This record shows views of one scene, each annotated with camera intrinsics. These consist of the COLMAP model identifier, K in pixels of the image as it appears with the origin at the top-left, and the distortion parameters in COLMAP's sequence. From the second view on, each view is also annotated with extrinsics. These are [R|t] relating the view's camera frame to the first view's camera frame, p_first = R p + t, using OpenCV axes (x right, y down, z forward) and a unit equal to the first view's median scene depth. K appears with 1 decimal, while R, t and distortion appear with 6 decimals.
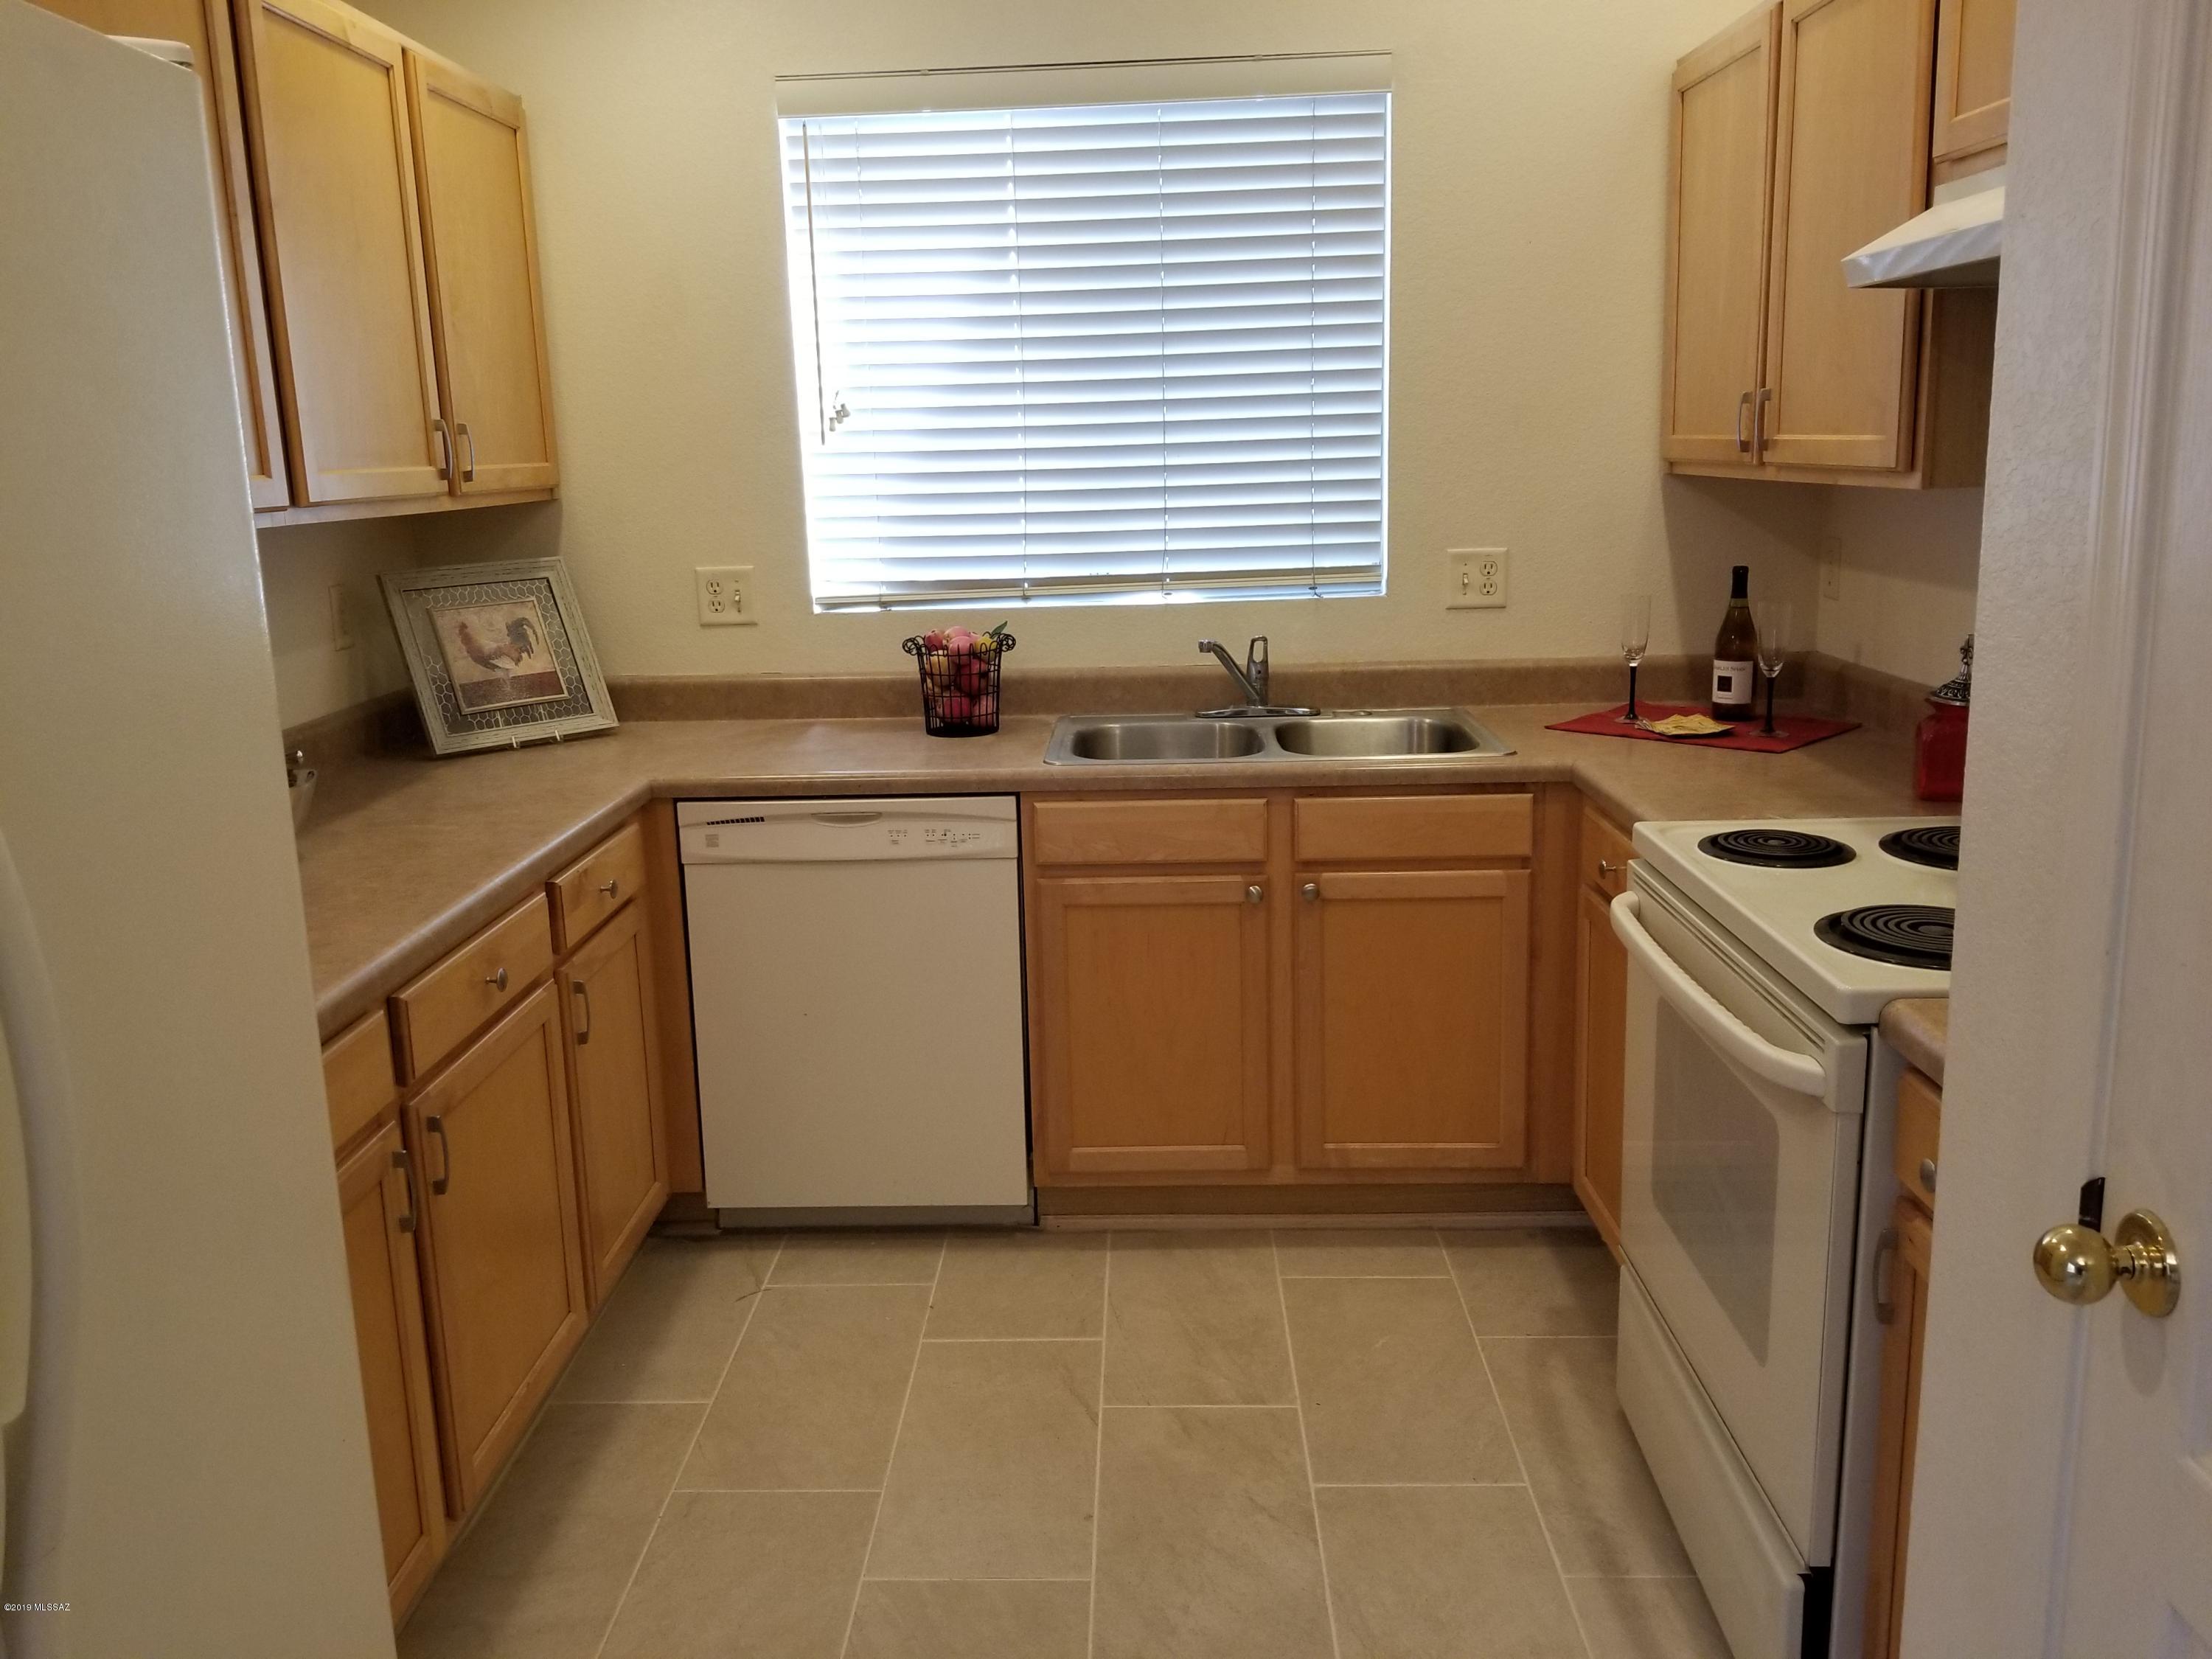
lens RADIAL K [[1653.9, 0, 1106.0], [0, 1653.9, 829.5], [0, 0, 1]] dist [0.010586, 0.000873]
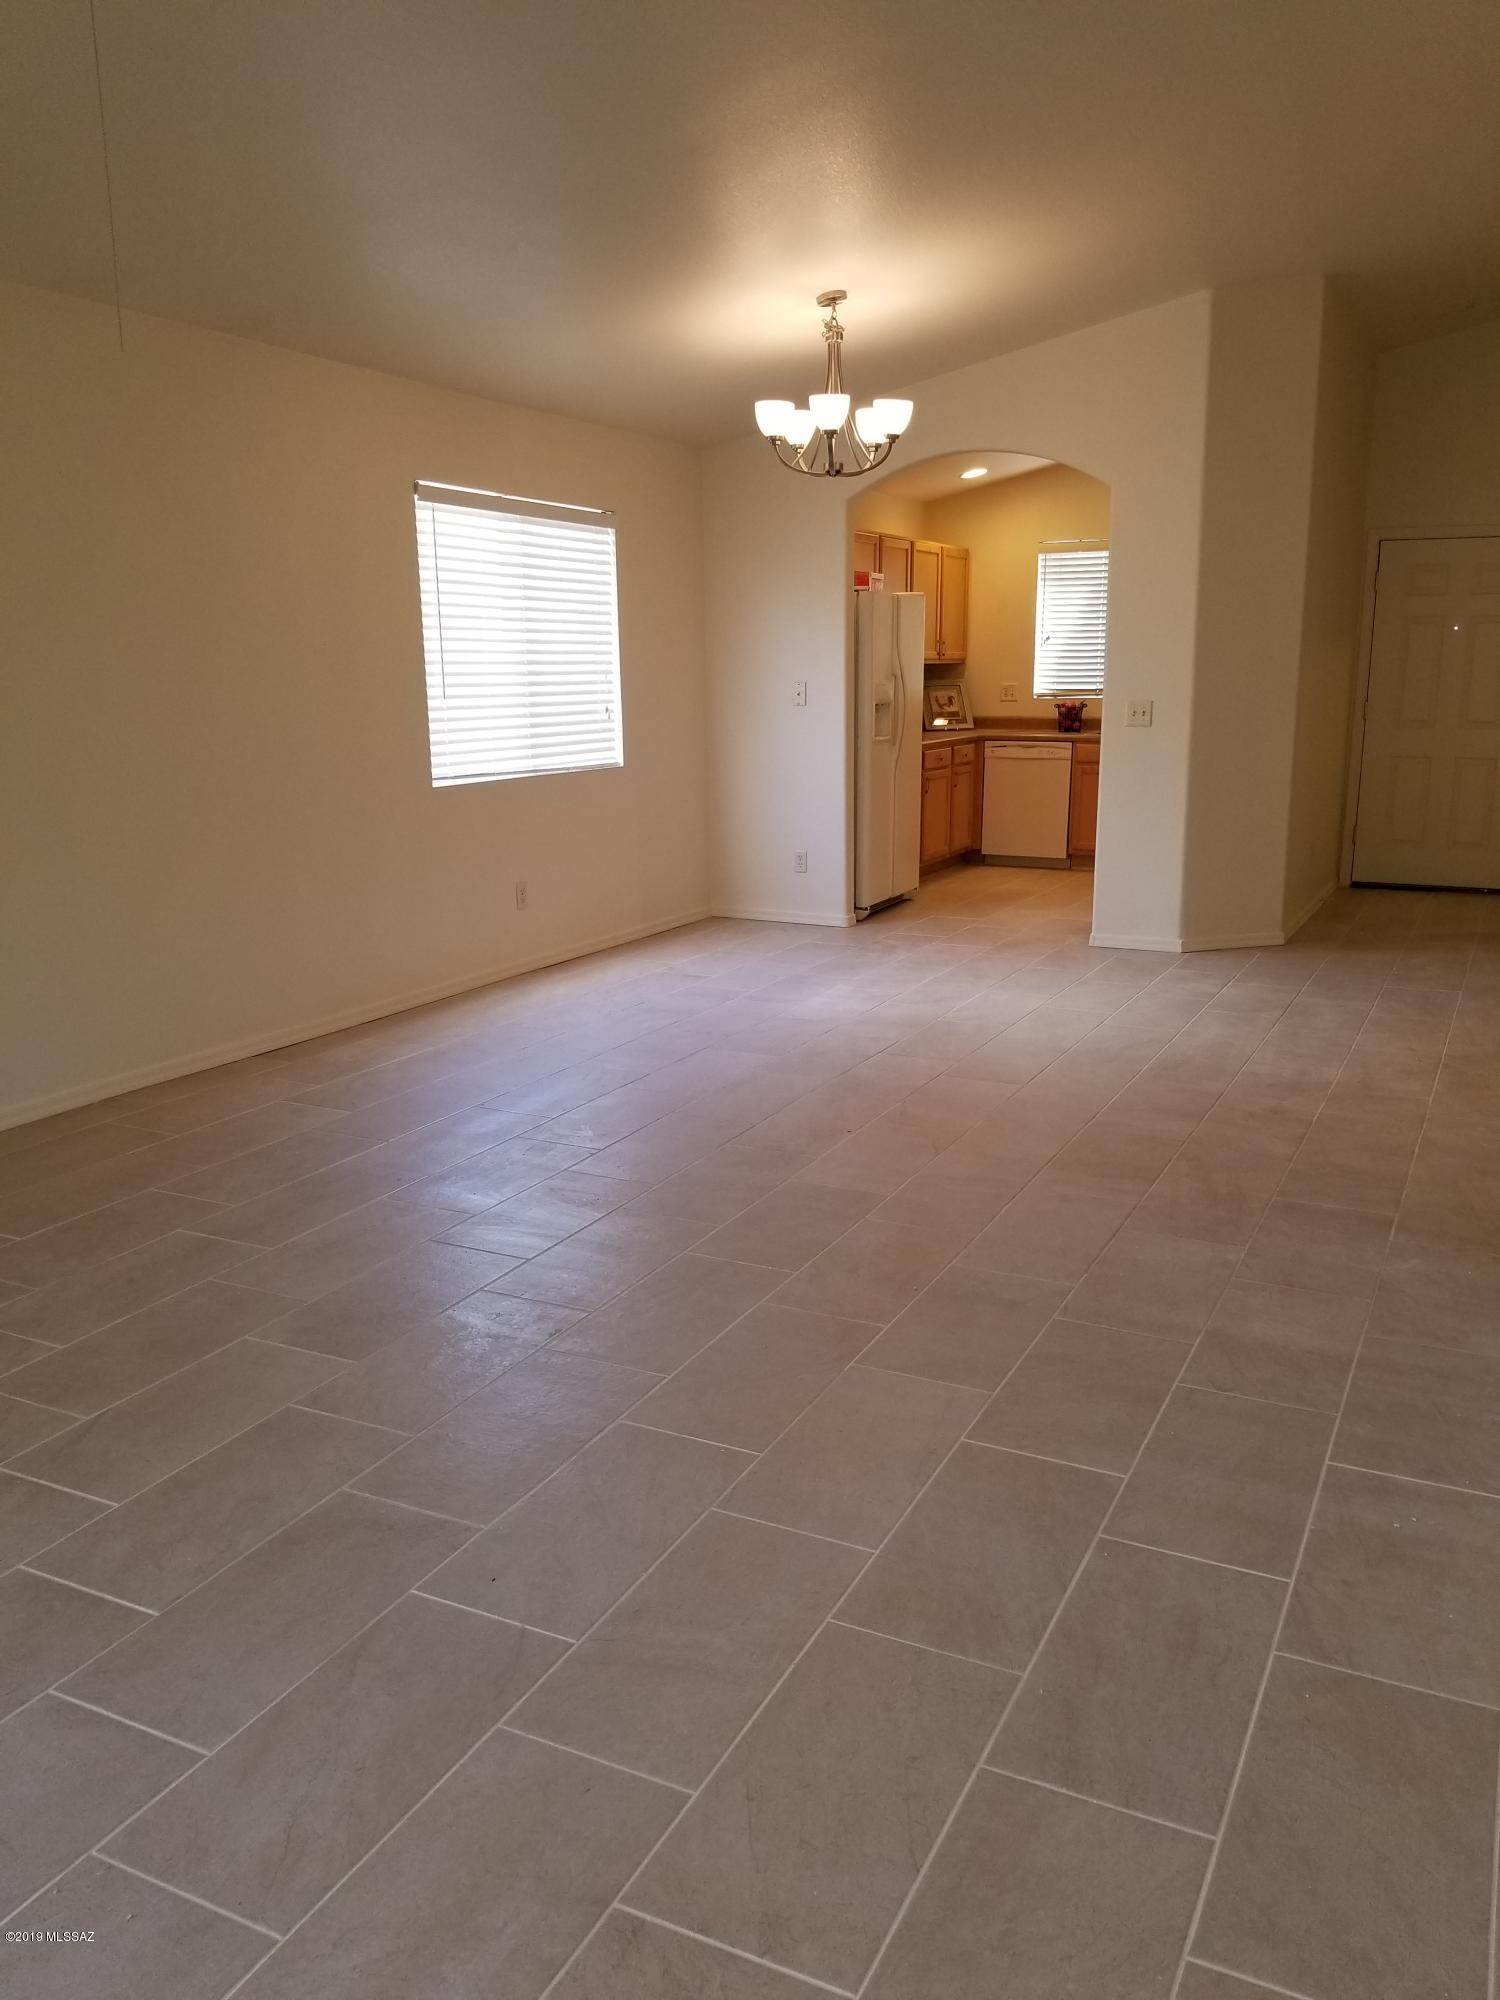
lens RADIAL K [[1495.4, 0, 750.0], [0, 1495.4, 1000.0], [0, 0, 1]] dist [0.010586, 0.000873]
pose [[0.895636, 0.116117, -0.429364, 0.725602], [-0.113717, 0.993019, 0.031342, 0.477010], [0.430005, 0.020755, 0.902588, -2.102054]]
